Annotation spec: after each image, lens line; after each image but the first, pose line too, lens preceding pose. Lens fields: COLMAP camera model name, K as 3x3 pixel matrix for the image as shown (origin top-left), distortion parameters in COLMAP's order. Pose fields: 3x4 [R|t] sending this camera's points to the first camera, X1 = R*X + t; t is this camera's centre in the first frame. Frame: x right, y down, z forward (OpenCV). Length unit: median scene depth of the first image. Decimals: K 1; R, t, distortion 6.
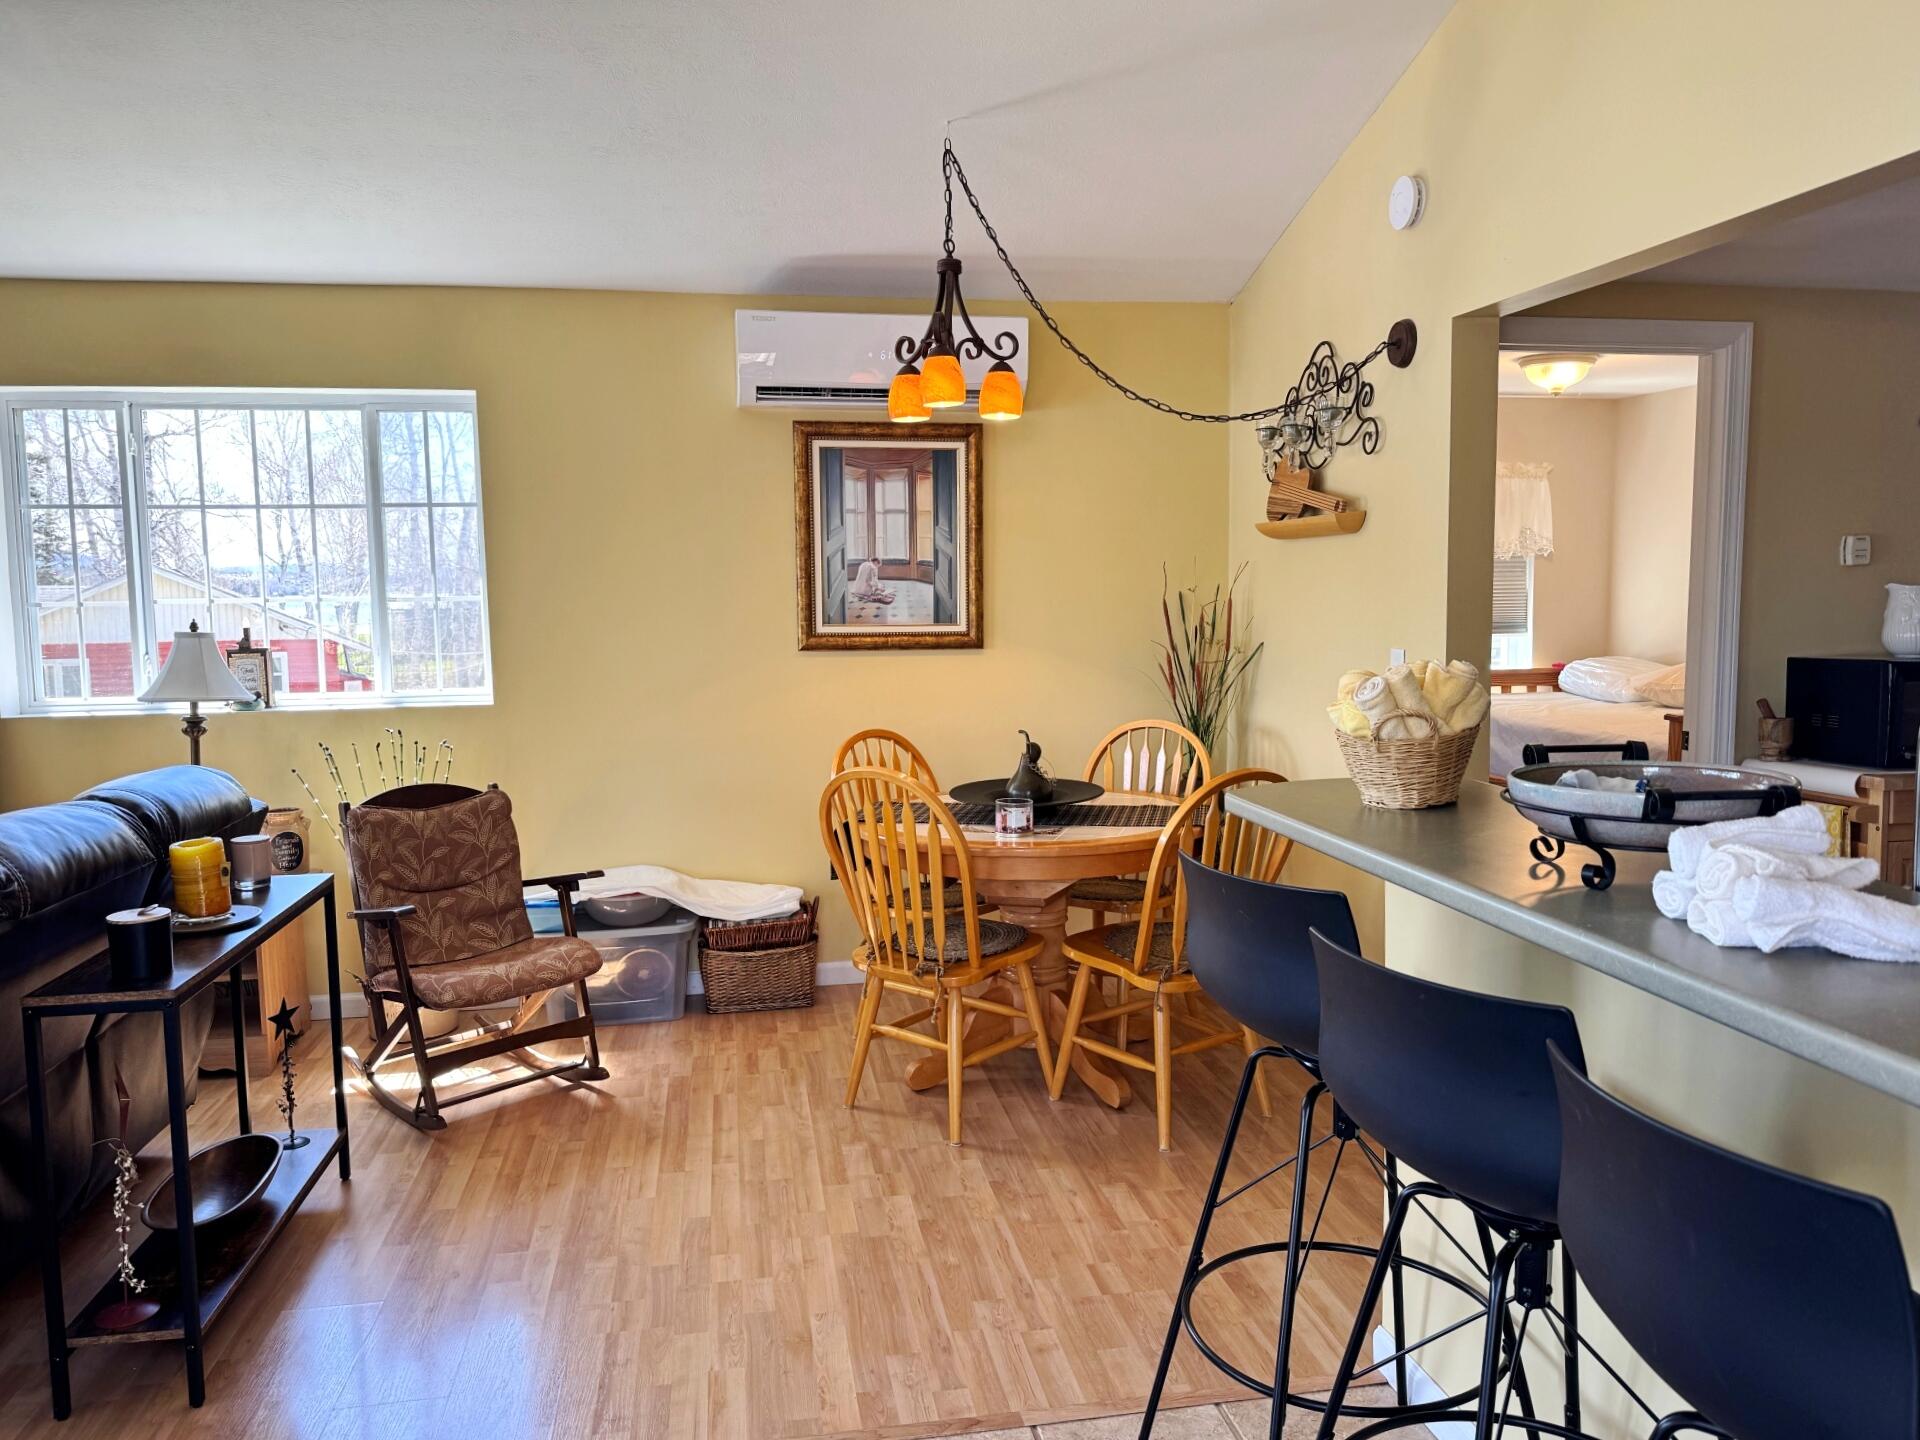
lens RADIAL K [[1371.4, 0, 960.0], [0, 1371.4, 720.0], [0, 0, 1]] dist [0.040541, -0.001845]
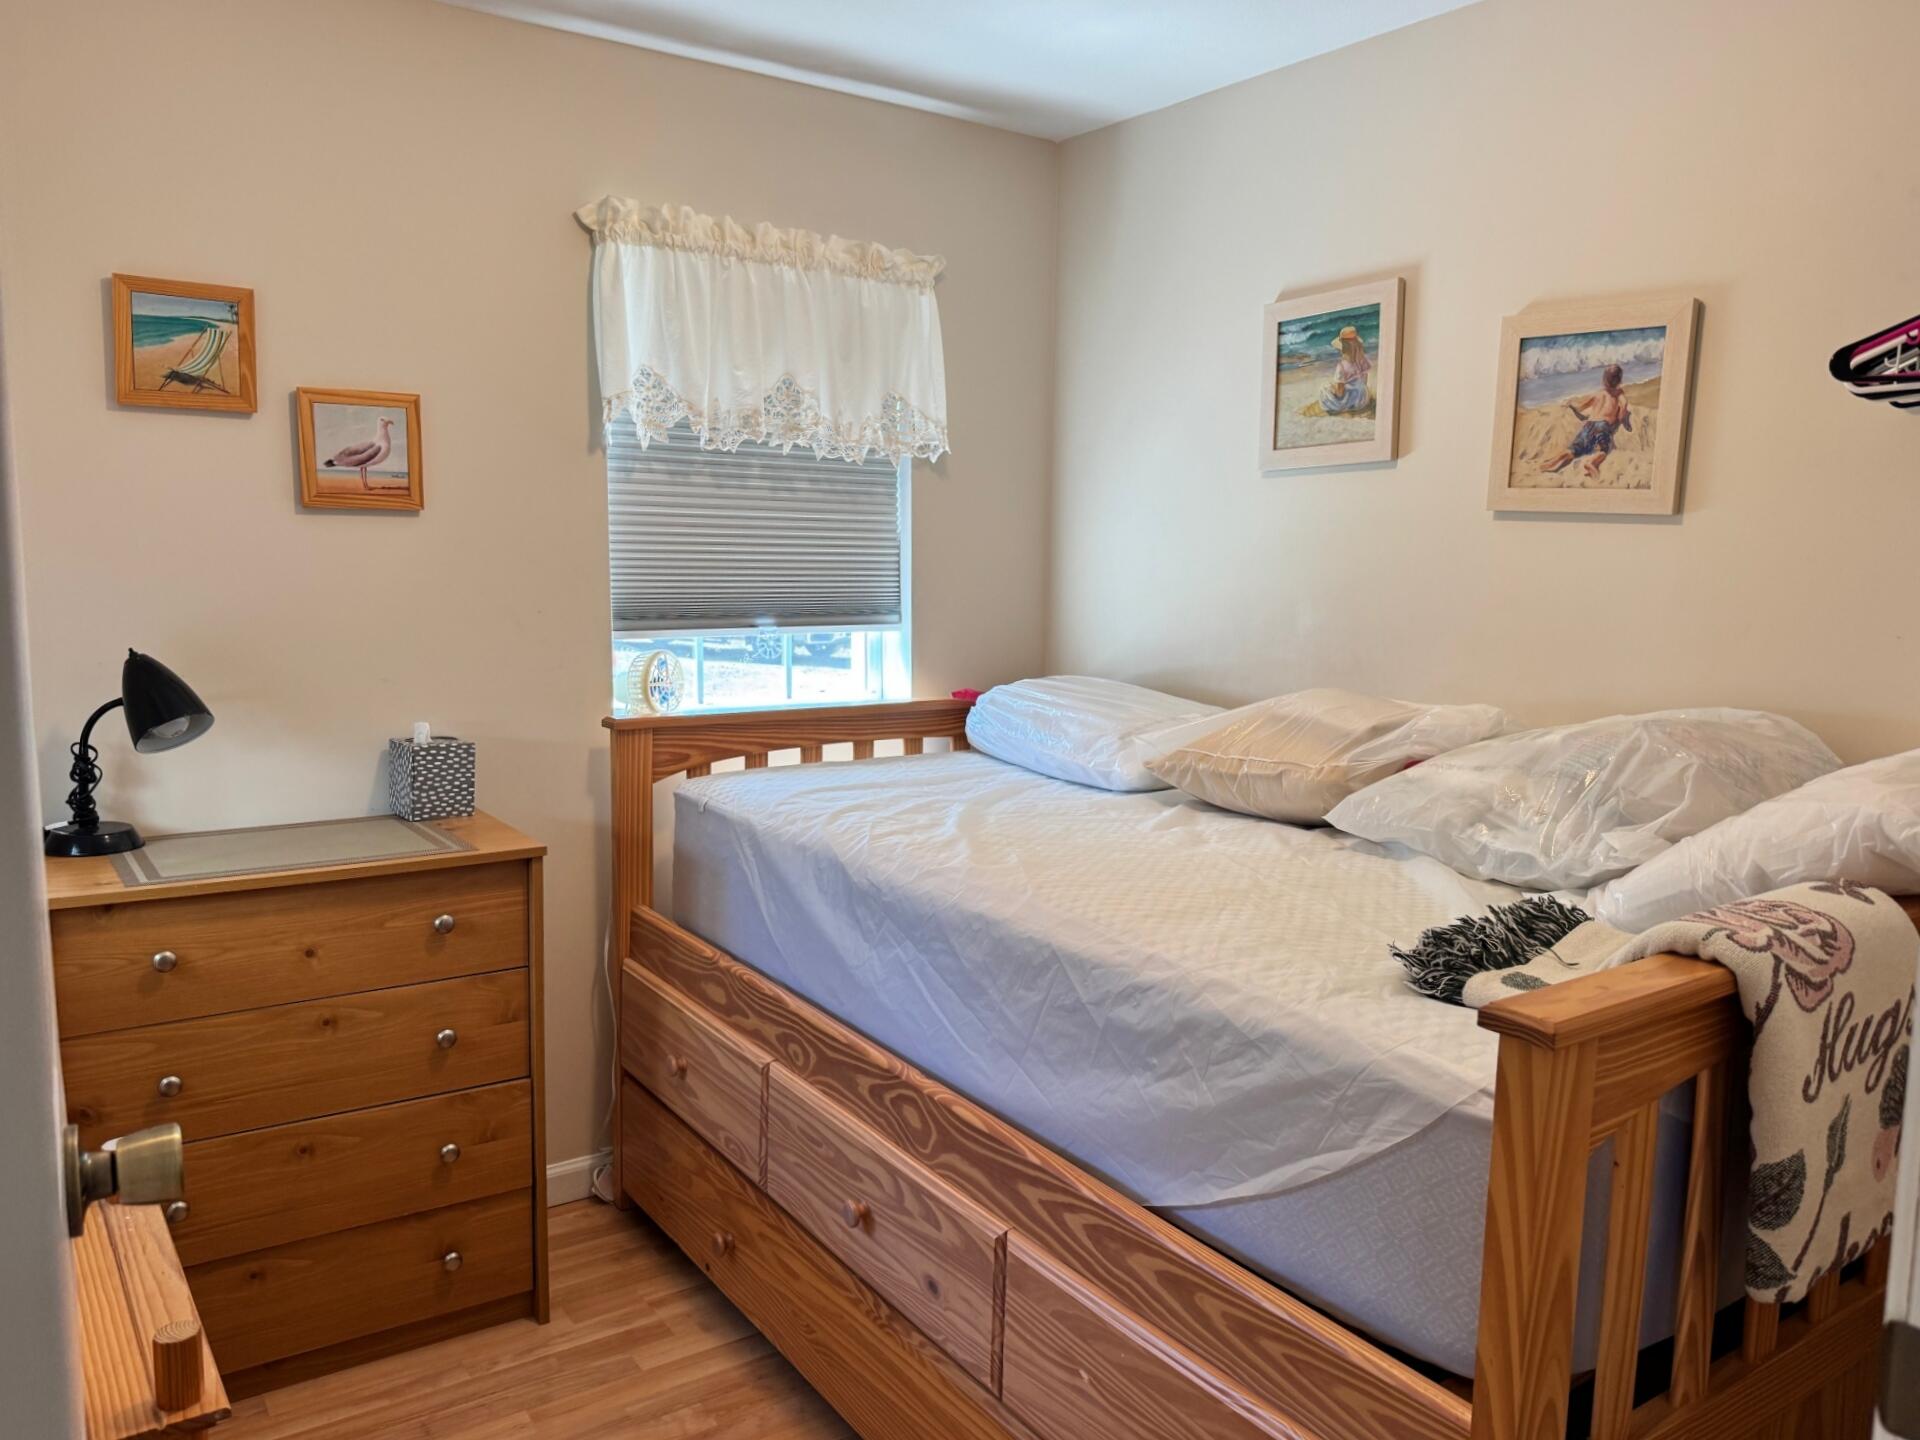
lens RADIAL K [[1371.4, 0, 960.0], [0, 1371.4, 720.0], [0, 0, 1]] dist [0.040541, -0.001845]
pose [[0.901624, -0.027657, 0.431635, 0.230049], [0.020713, 0.999569, 0.020782, -0.040565], [-0.432024, -0.009797, 0.901809, 0.579677]]
